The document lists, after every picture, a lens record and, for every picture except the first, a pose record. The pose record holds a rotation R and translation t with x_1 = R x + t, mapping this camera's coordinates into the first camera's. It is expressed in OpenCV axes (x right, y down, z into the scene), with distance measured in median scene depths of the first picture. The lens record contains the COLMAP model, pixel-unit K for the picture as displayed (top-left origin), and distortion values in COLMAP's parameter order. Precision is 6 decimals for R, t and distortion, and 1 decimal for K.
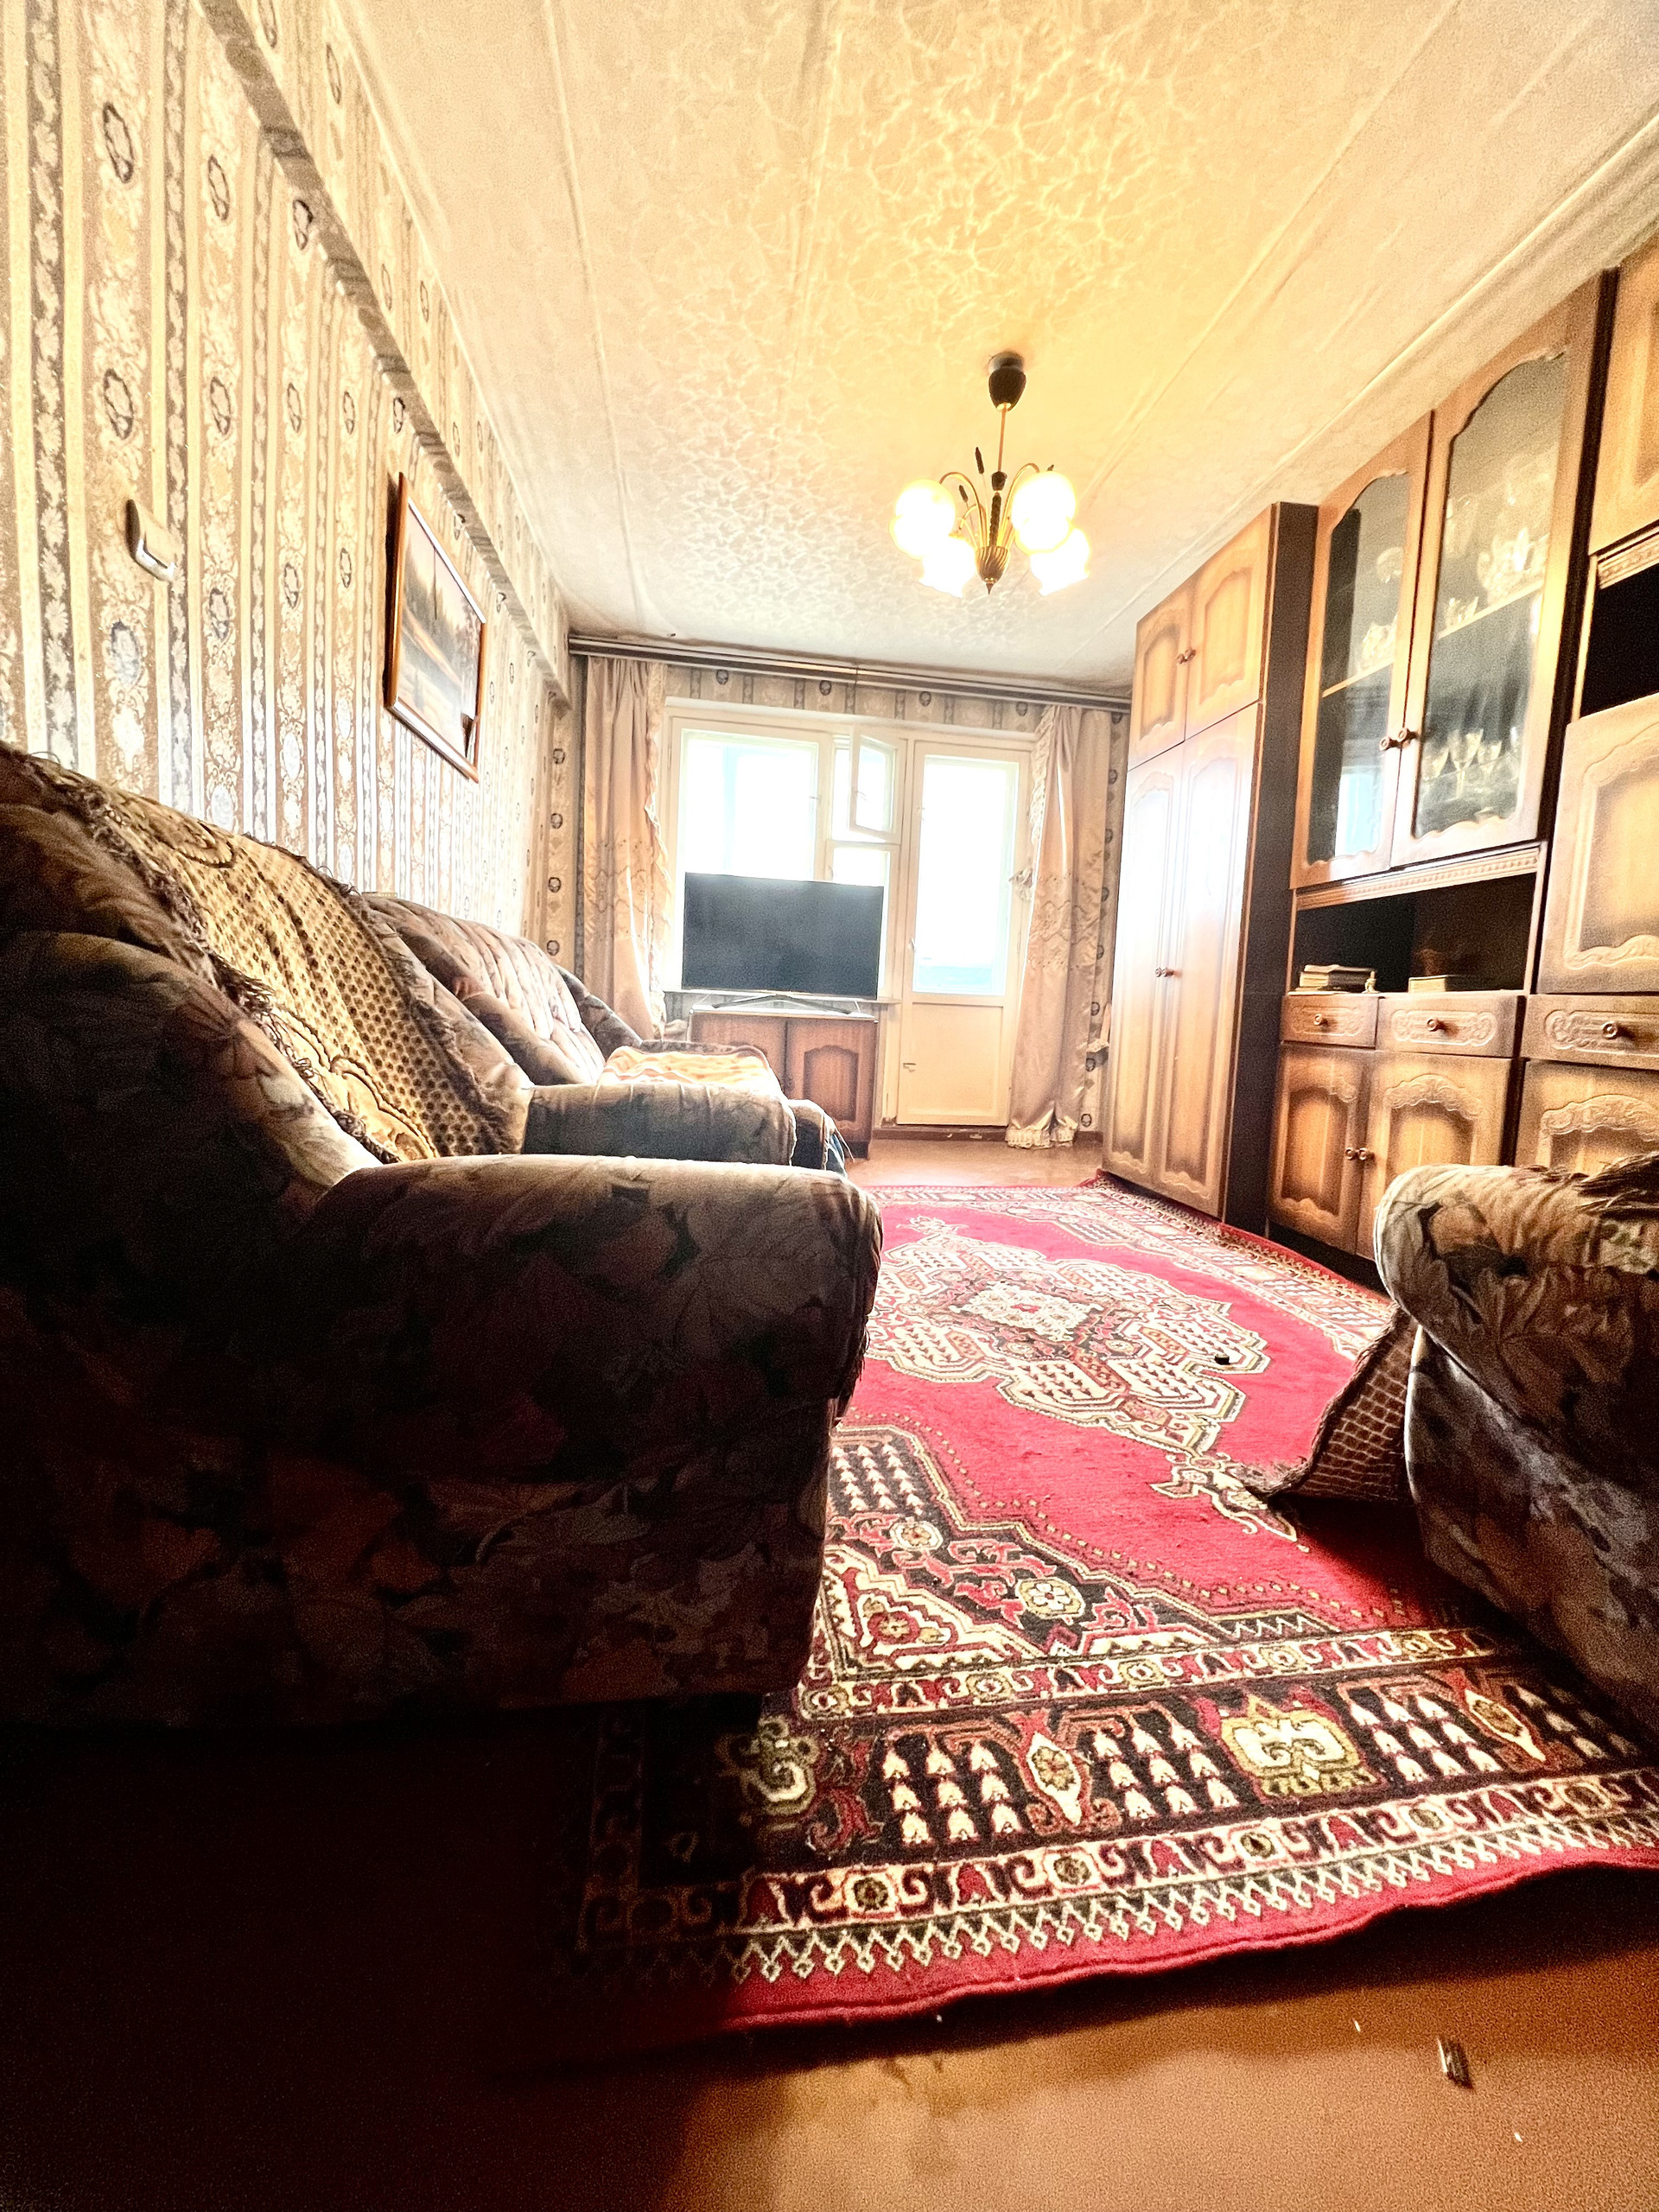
lens RADIAL K [[894.0, 0, 829.4], [0, 894.0, 1100.5], [0, 0, 1]] dist [-0.003198, 0.000590]
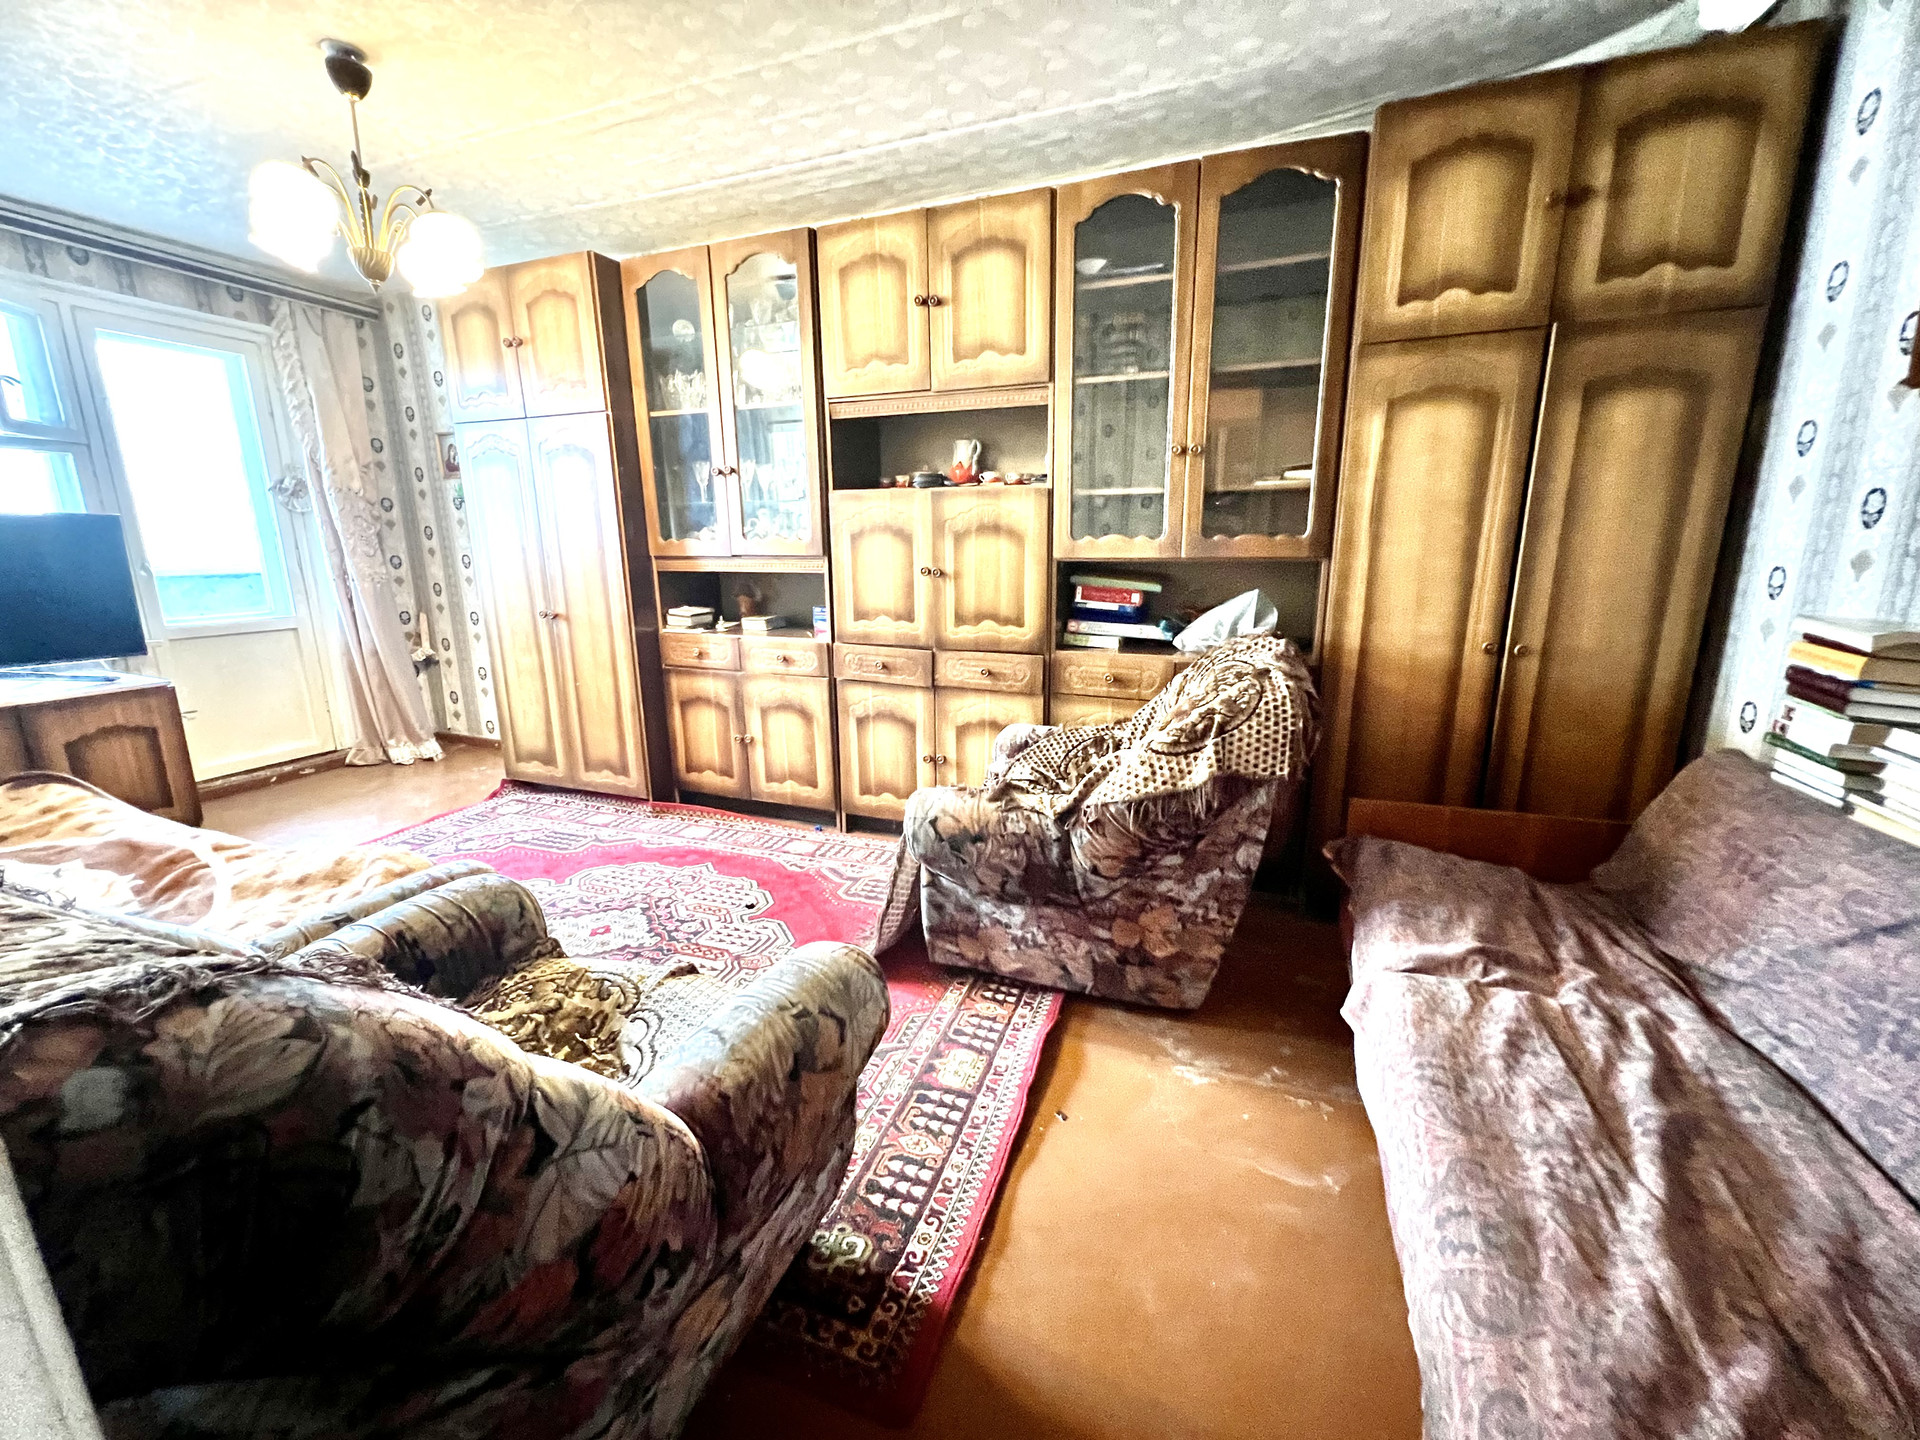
lens RADIAL K [[776.0, 0, 959.8], [0, 776.0, 718.0], [0, 0, 1]] dist [-0.003198, 0.000590]
pose [[0.485432, -0.241062, 0.840384, -0.514181], [0.116072, 0.970497, 0.211338, -0.316367], [-0.866535, -0.005046, 0.499091, -0.005542]]
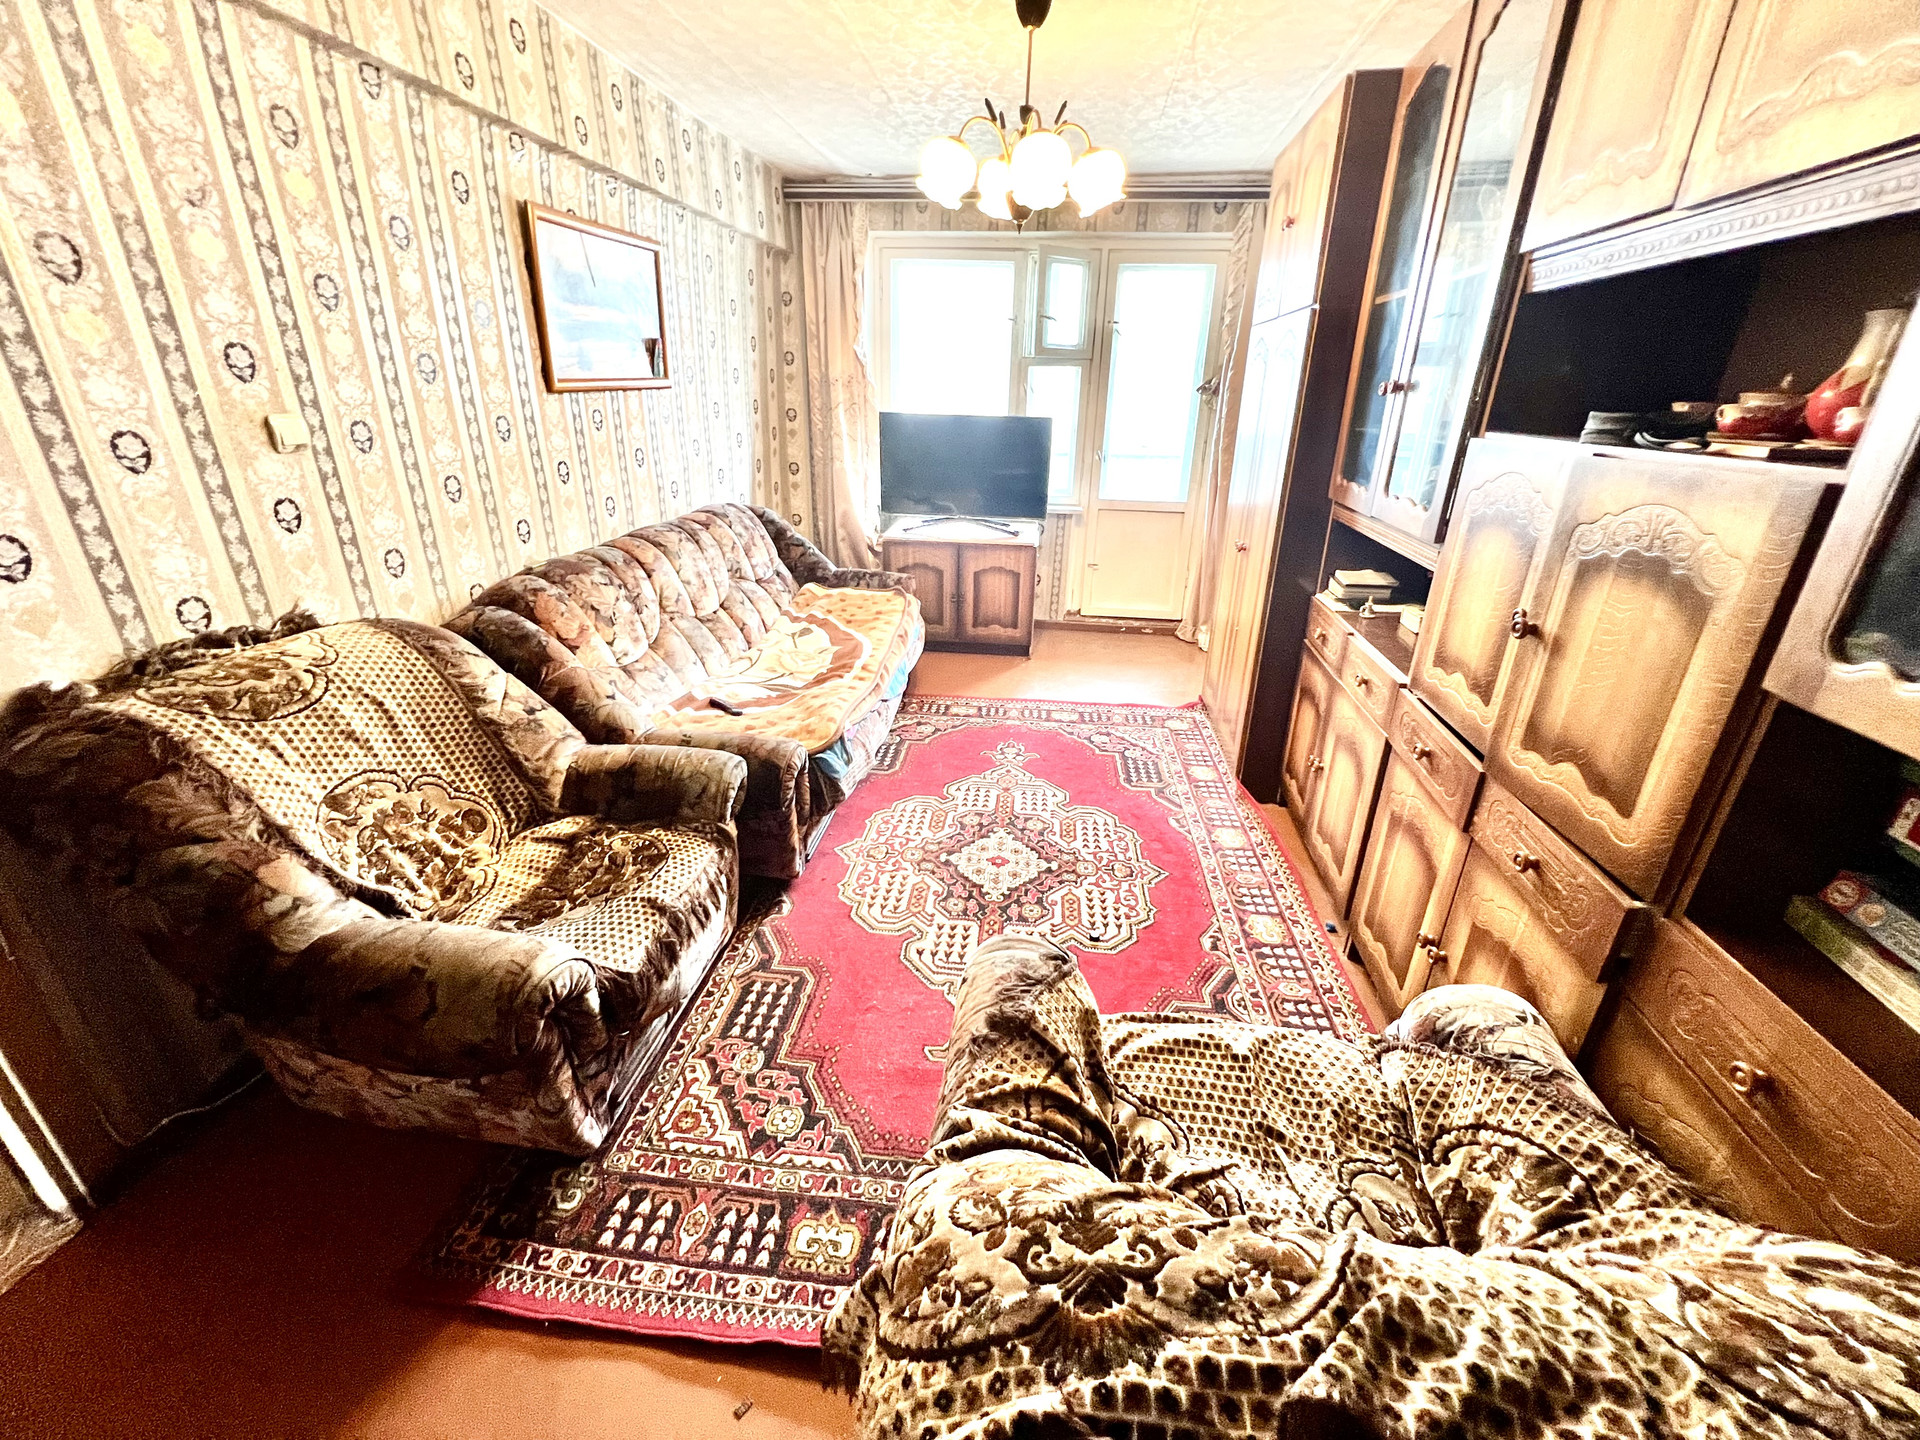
lens RADIAL K [[776.0, 0, 951.8], [0, 776.0, 716.5], [0, 0, 1]] dist [-0.003198, 0.000590]
pose [[0.960227, 0.083557, -0.266427, 0.586194], [-0.003587, 0.957787, 0.287457, -0.413711], [0.279199, -0.275068, 0.919992, -0.053451]]
